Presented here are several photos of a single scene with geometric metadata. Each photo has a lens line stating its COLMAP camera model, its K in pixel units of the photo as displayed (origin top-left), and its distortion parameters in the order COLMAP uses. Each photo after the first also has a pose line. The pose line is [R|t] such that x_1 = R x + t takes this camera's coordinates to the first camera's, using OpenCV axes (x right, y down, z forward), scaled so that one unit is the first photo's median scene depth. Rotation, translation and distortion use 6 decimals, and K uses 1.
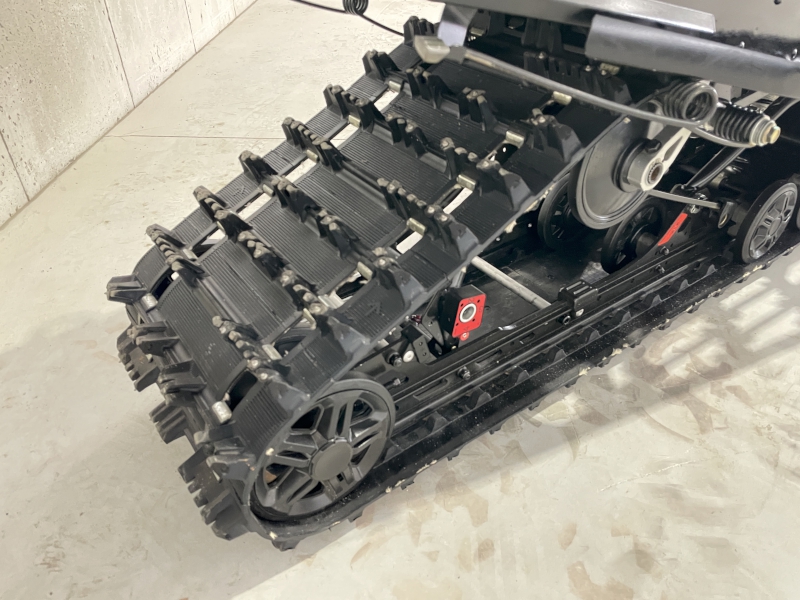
lens RADIAL K [[617.4, 0, 408.4], [0, 617.4, 300.0], [0, 0, 1]] dist [0.069927, -0.060194]
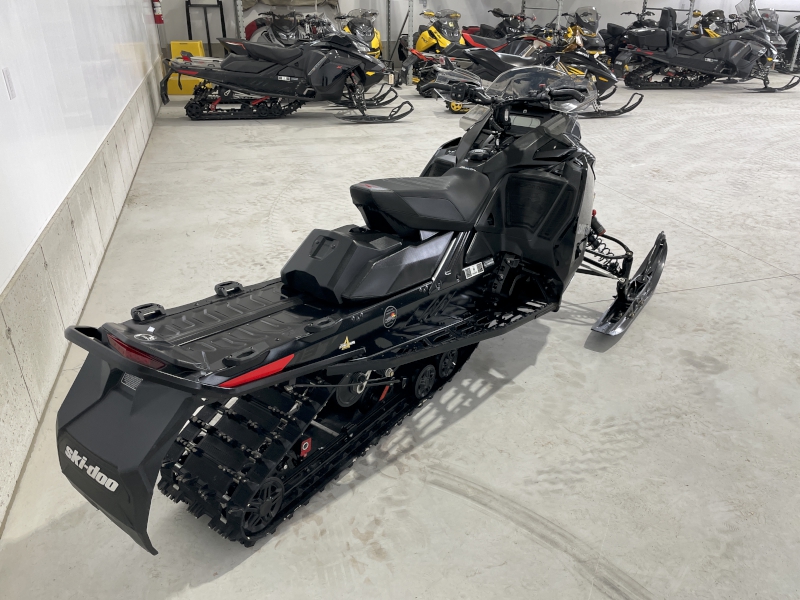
lens RADIAL K [[617.4, 0, 408.4], [0, 617.4, 300.0], [0, 0, 1]] dist [0.069927, -0.060194]
pose [[0.951181, -0.118984, 0.284775, -0.160470], [0.164659, 0.976051, -0.142169, -0.133558], [-0.261039, 0.182119, 0.947993, -1.687103]]
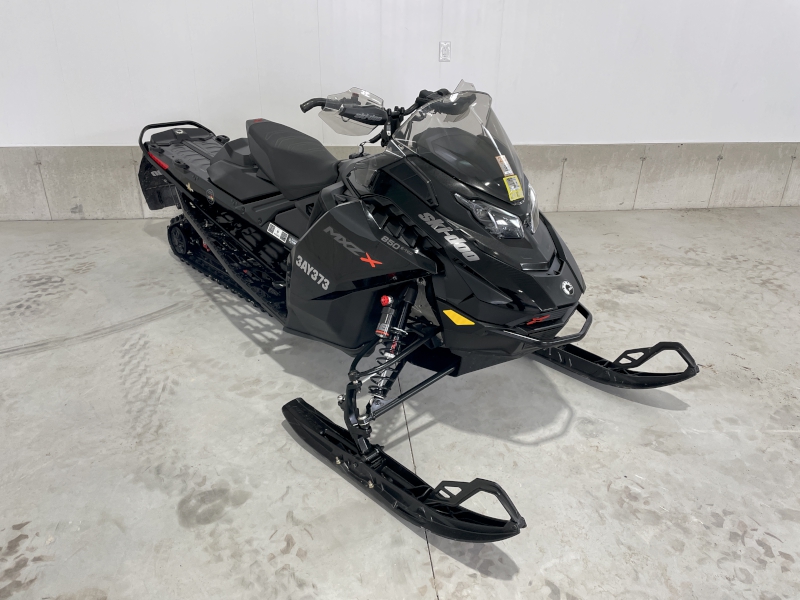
lens RADIAL K [[617.4, 0, 408.4], [0, 617.4, 300.0], [0, 0, 1]] dist [0.069927, -0.060194]
pose [[0.132070, 0.446860, -0.884801, 4.402974], [-0.597246, 0.748275, 0.288760, -1.830578], [0.791110, 0.490307, 0.365710, 0.672558]]
